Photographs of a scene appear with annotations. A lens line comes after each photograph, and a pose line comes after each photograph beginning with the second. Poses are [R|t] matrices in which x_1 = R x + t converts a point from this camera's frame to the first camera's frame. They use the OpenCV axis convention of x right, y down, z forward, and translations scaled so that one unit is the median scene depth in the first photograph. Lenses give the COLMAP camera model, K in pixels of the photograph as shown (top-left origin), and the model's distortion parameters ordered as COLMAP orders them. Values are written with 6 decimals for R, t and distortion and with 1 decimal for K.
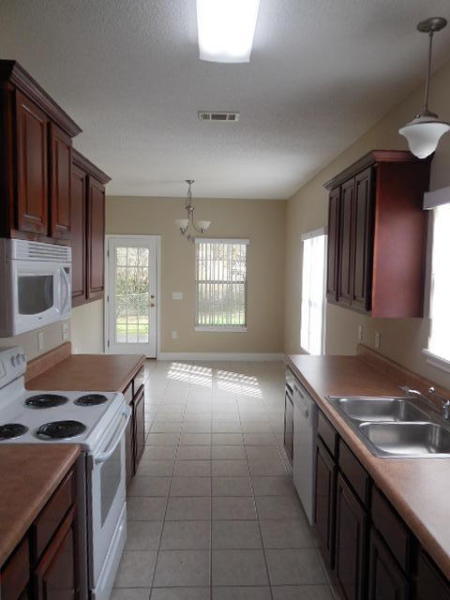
lens RADIAL K [[461.0, 0, 225.0], [0, 461.0, 300.0], [0, 0, 1]] dist [0.029556, 0.001304]
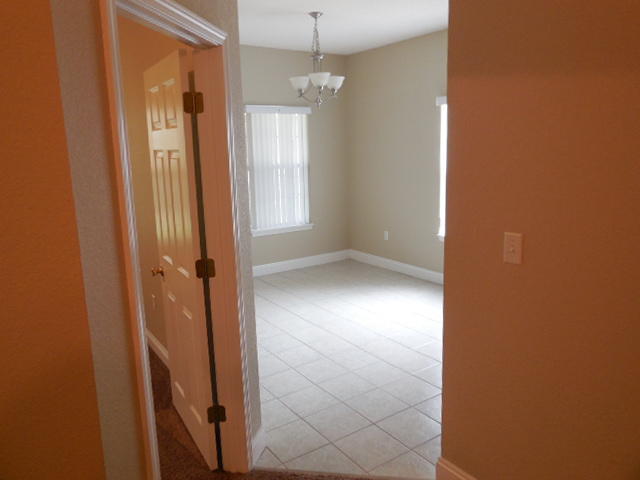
lens RADIAL K [[491.8, 0, 320.0], [0, 491.8, 240.0], [0, 0, 1]] dist [0.029556, 0.001304]
pose [[0.836020, -0.136849, 0.531360, -0.390646], [0.071257, 0.987276, 0.142154, -0.030347], [-0.544053, -0.080981, 0.835134, 0.299080]]
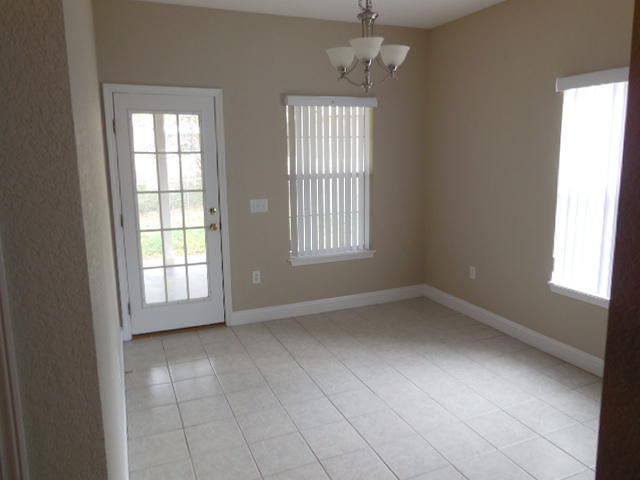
lens RADIAL K [[491.8, 0, 320.0], [0, 491.8, 240.0], [0, 0, 1]] dist [0.029556, 0.001304]
pose [[0.928839, -0.095280, 0.358021, -0.246769], [0.051731, 0.990252, 0.129326, -0.039673], [-0.366853, -0.101603, 0.924714, 0.440269]]
